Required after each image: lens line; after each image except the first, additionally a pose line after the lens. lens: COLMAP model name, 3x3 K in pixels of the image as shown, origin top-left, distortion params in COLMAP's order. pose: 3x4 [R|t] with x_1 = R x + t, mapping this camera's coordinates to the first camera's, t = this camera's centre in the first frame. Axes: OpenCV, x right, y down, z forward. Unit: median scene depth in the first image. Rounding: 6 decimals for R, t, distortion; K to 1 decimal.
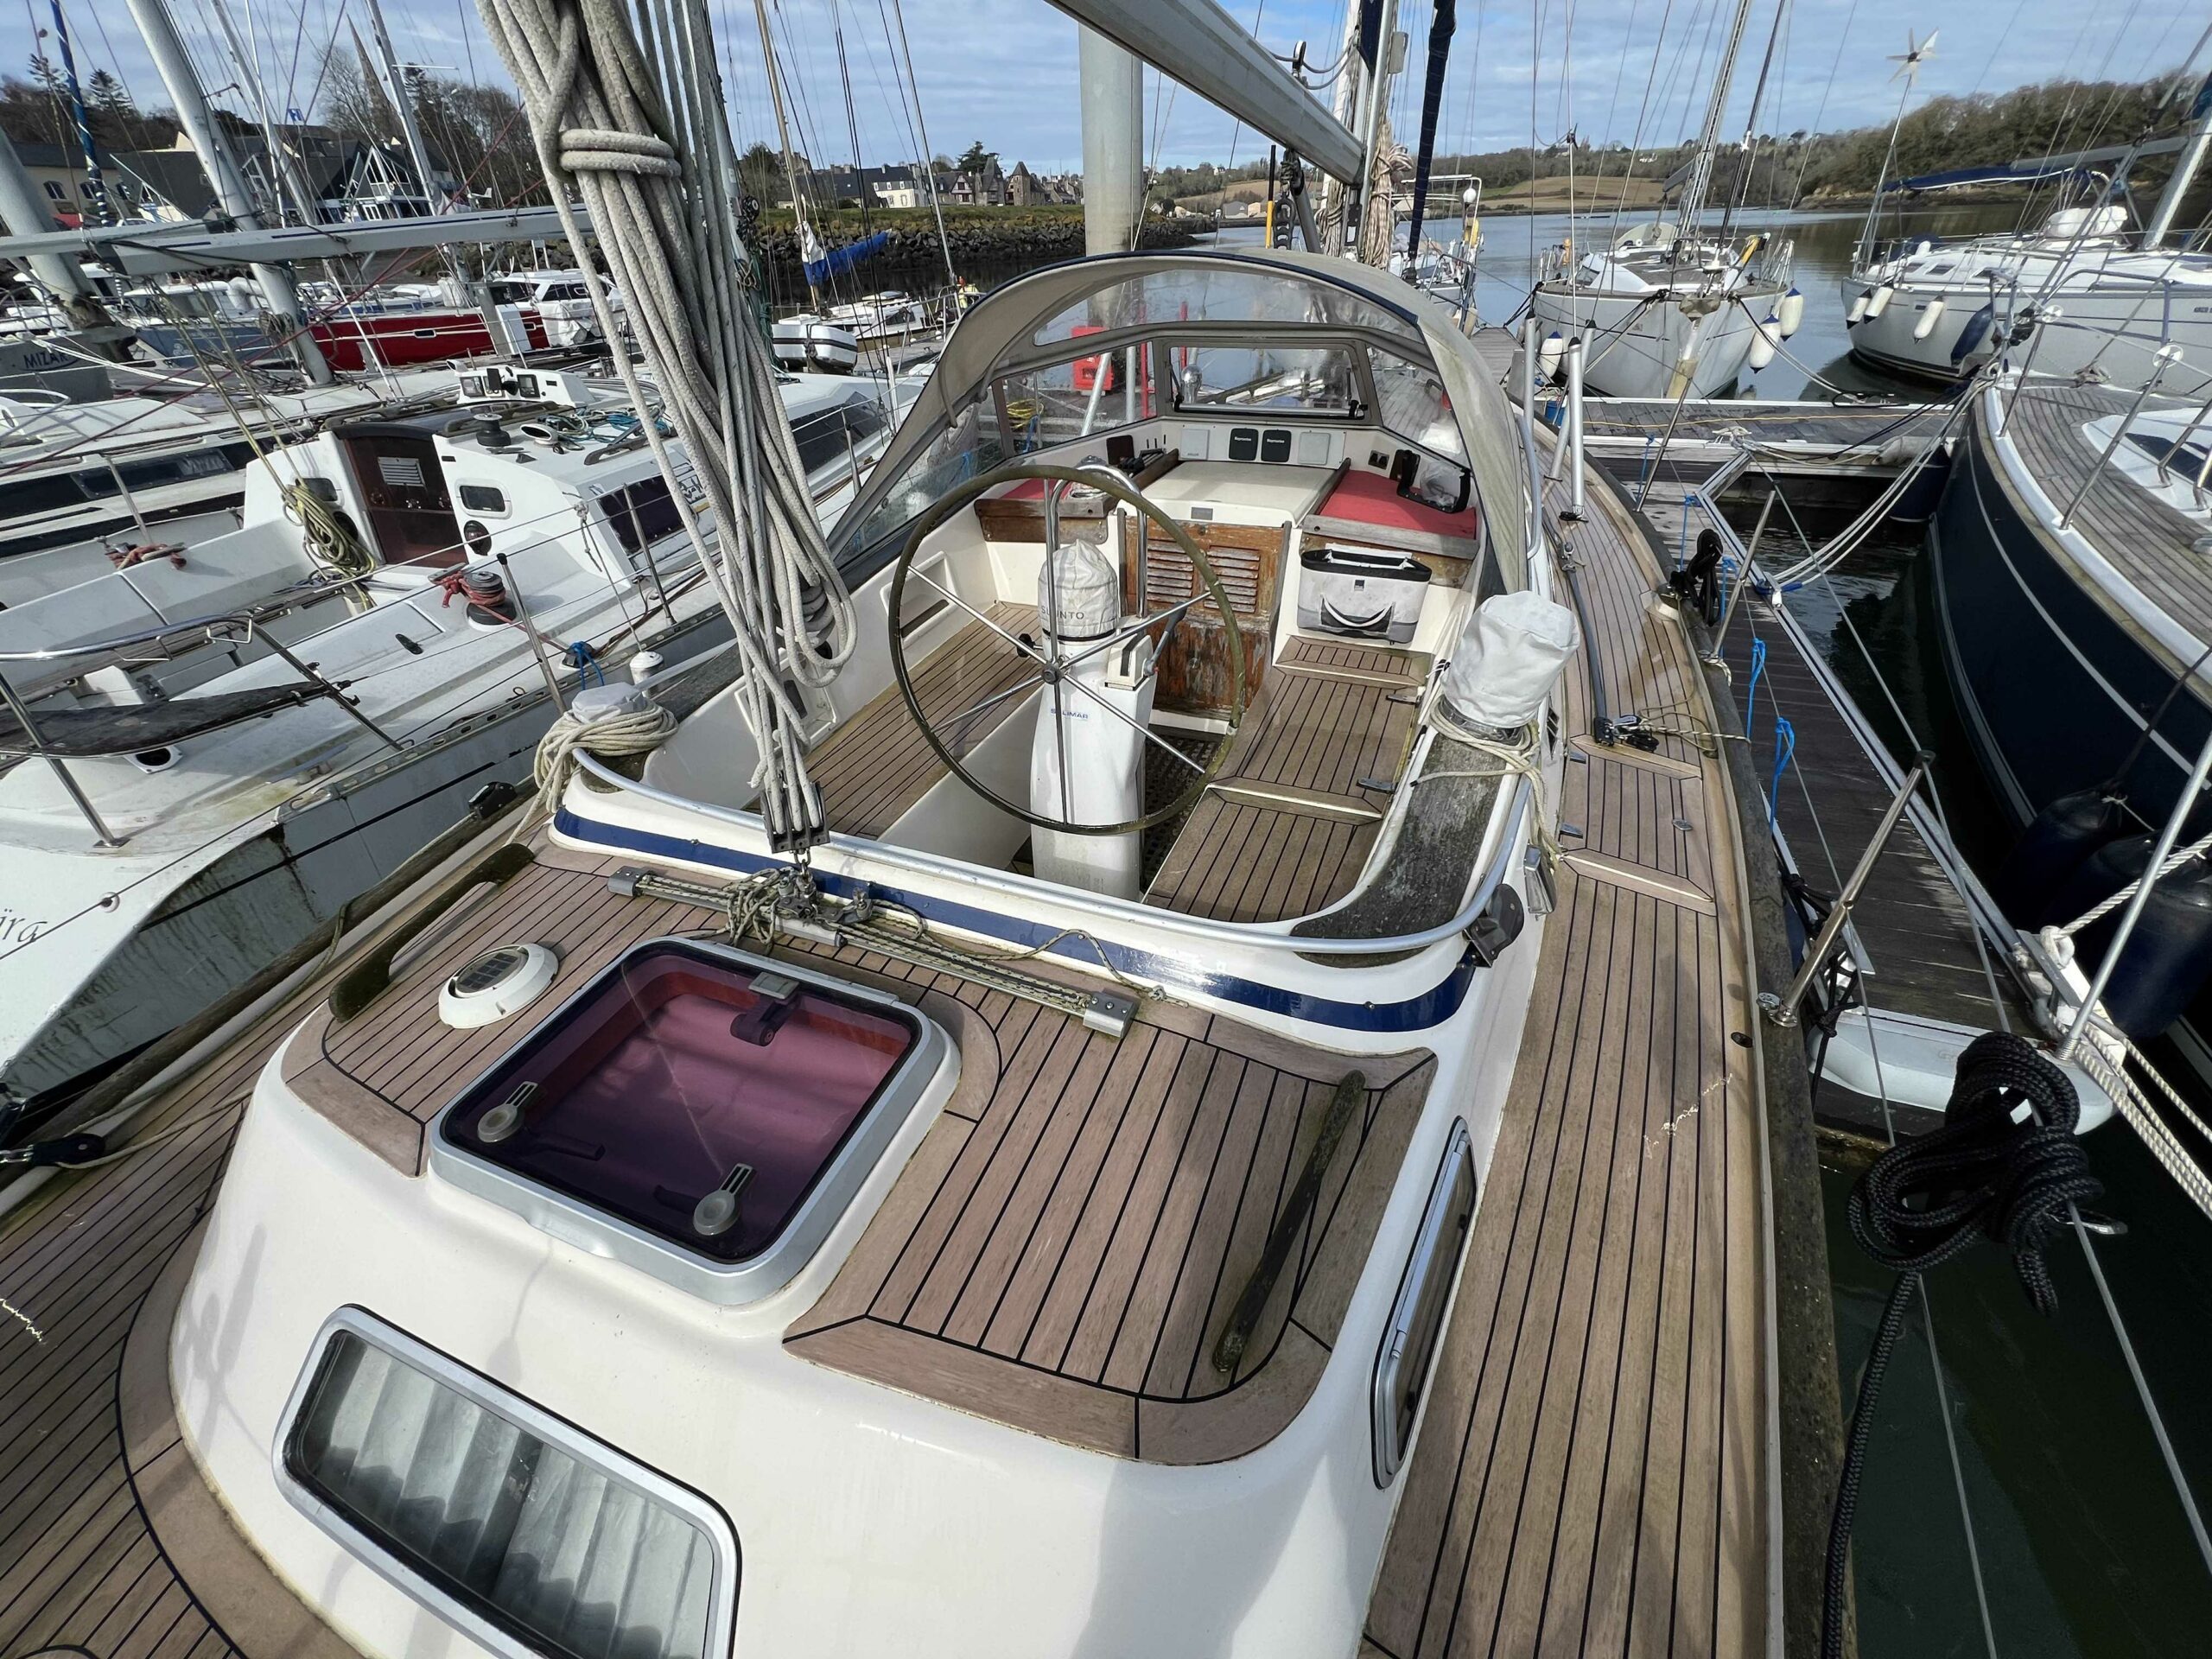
lens RADIAL K [[888.3, 0, 1100.5], [0, 888.3, 829.8], [0, 0, 1]] dist [0.000961, 0.001059]
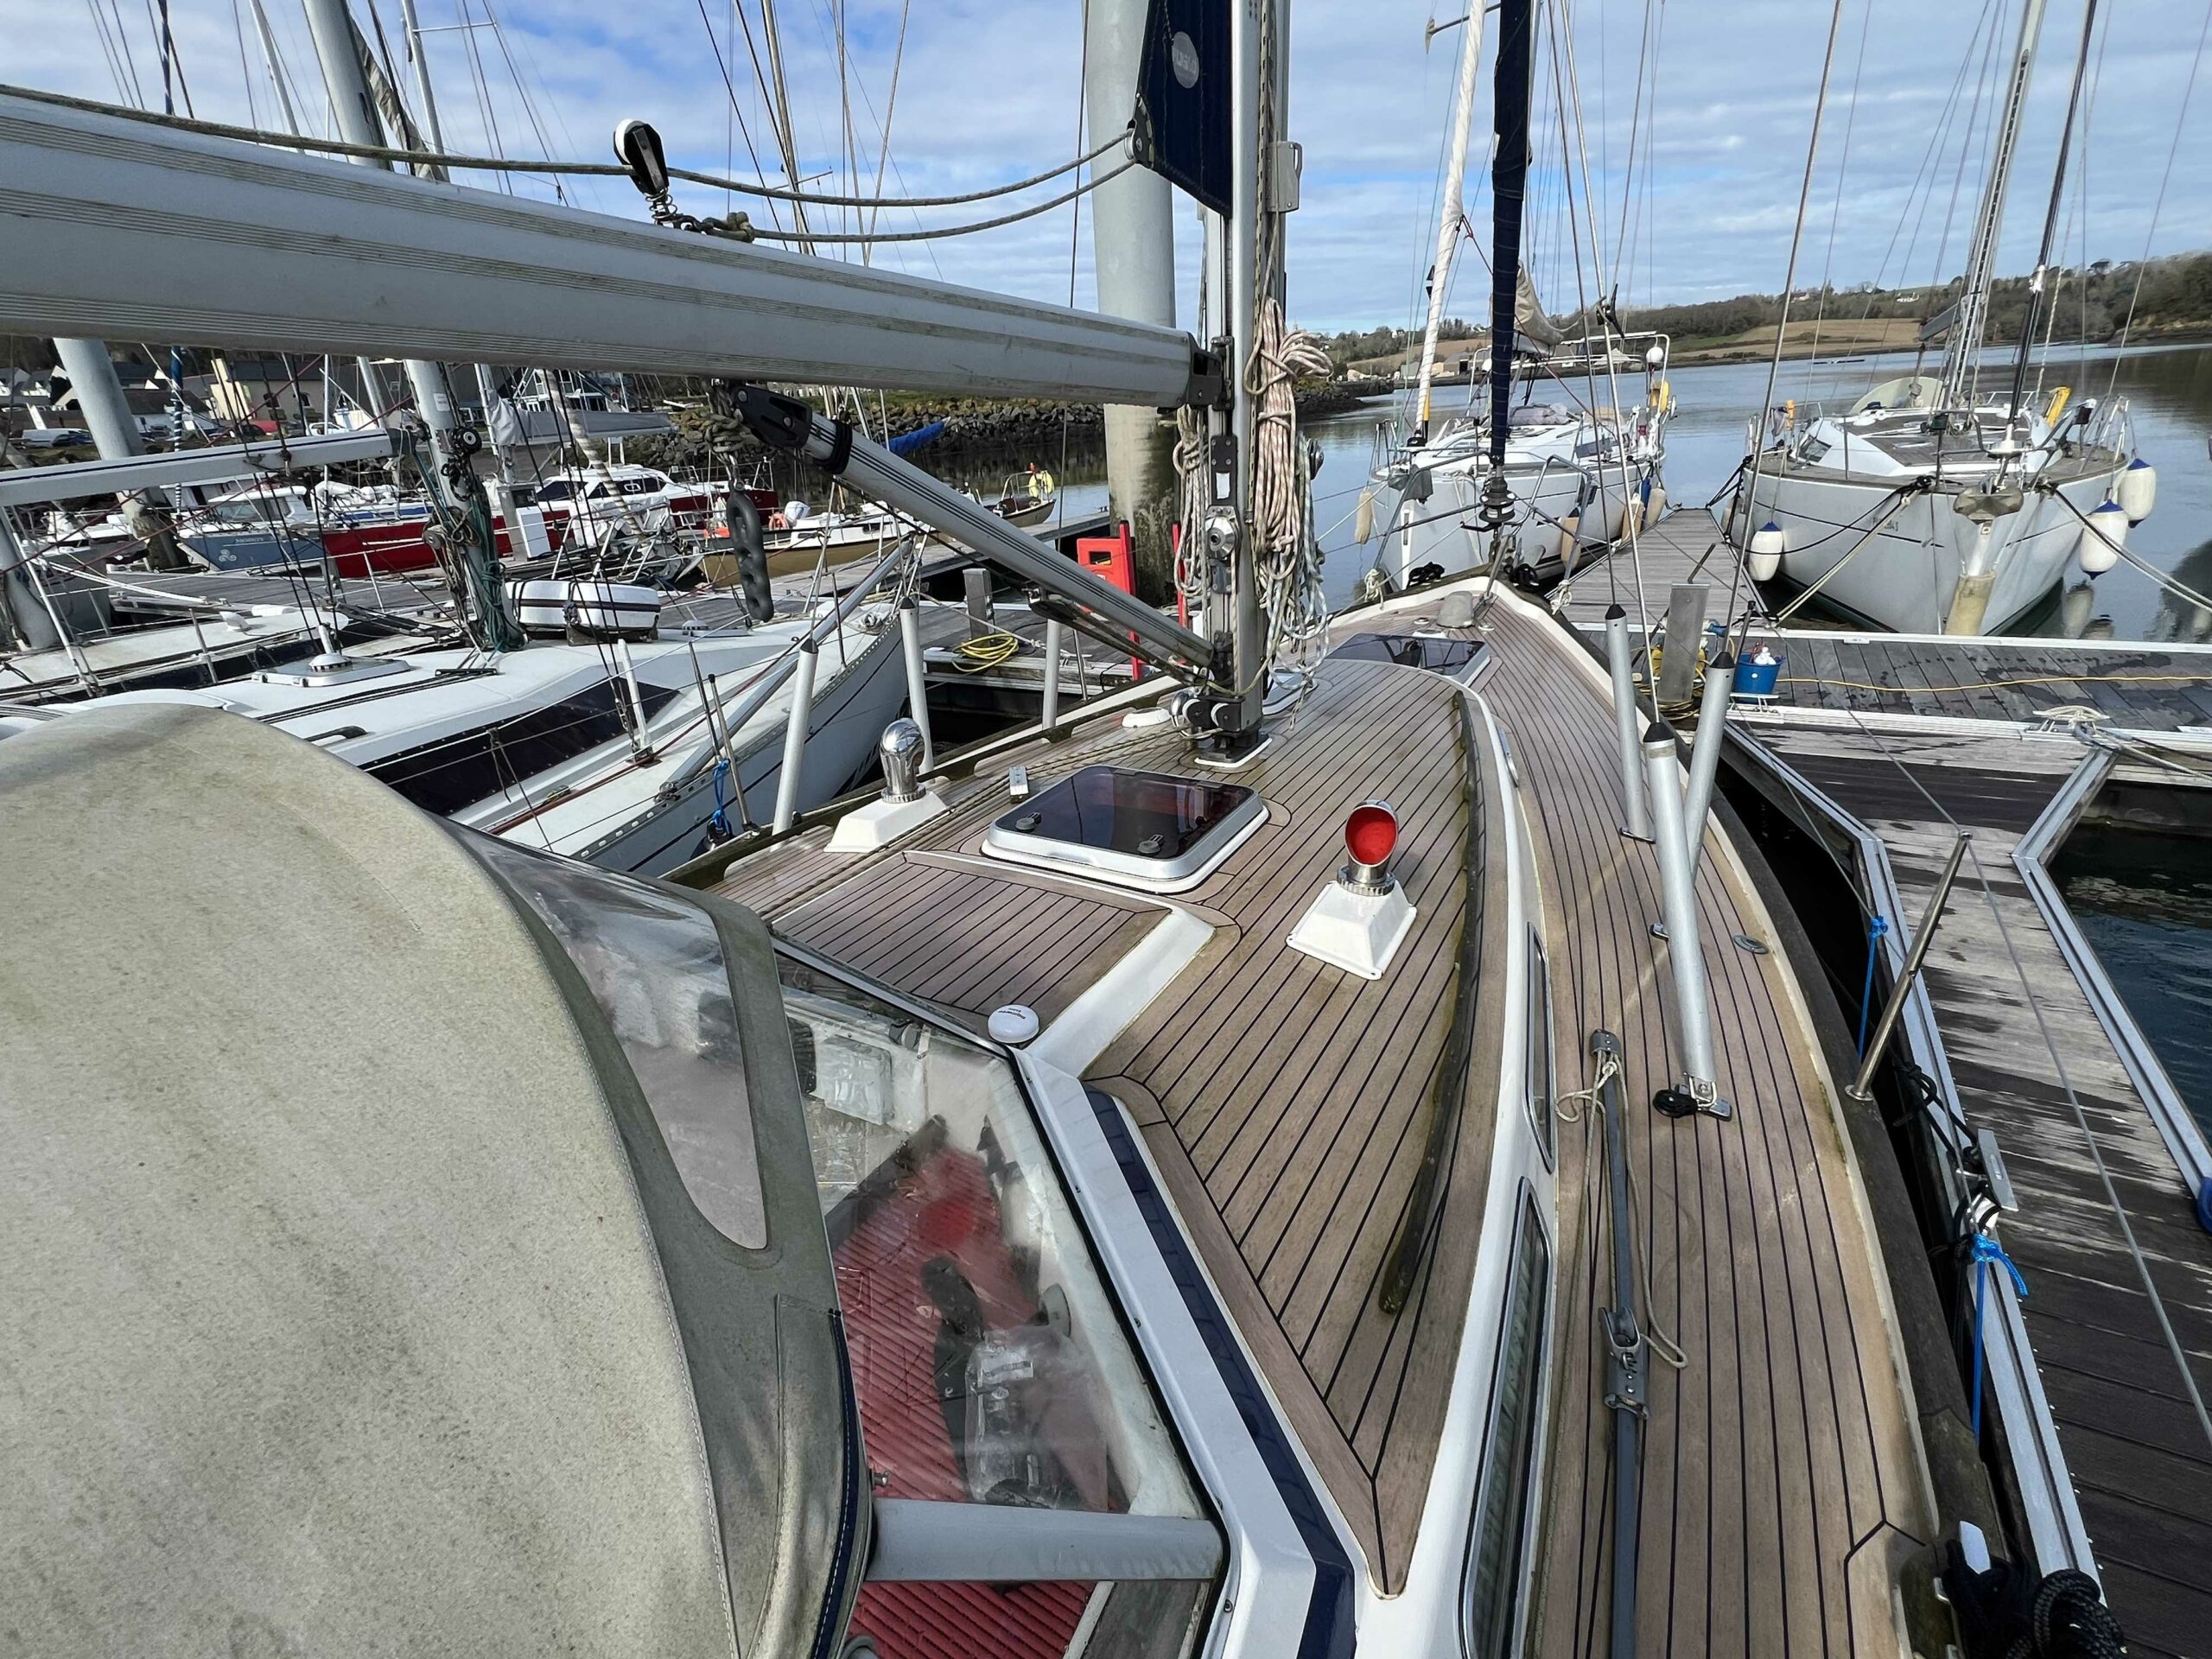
lens RADIAL K [[1030.5, 0, 1106.0], [0, 1030.5, 829.5], [0, 0, 1]] dist [0.003910, 0.000325]
pose [[0.988247, 0.027222, -0.150424, 0.111645], [-0.056063, 0.979994, -0.190970, -0.125982], [0.142216, 0.197159, 0.970002, 0.157961]]
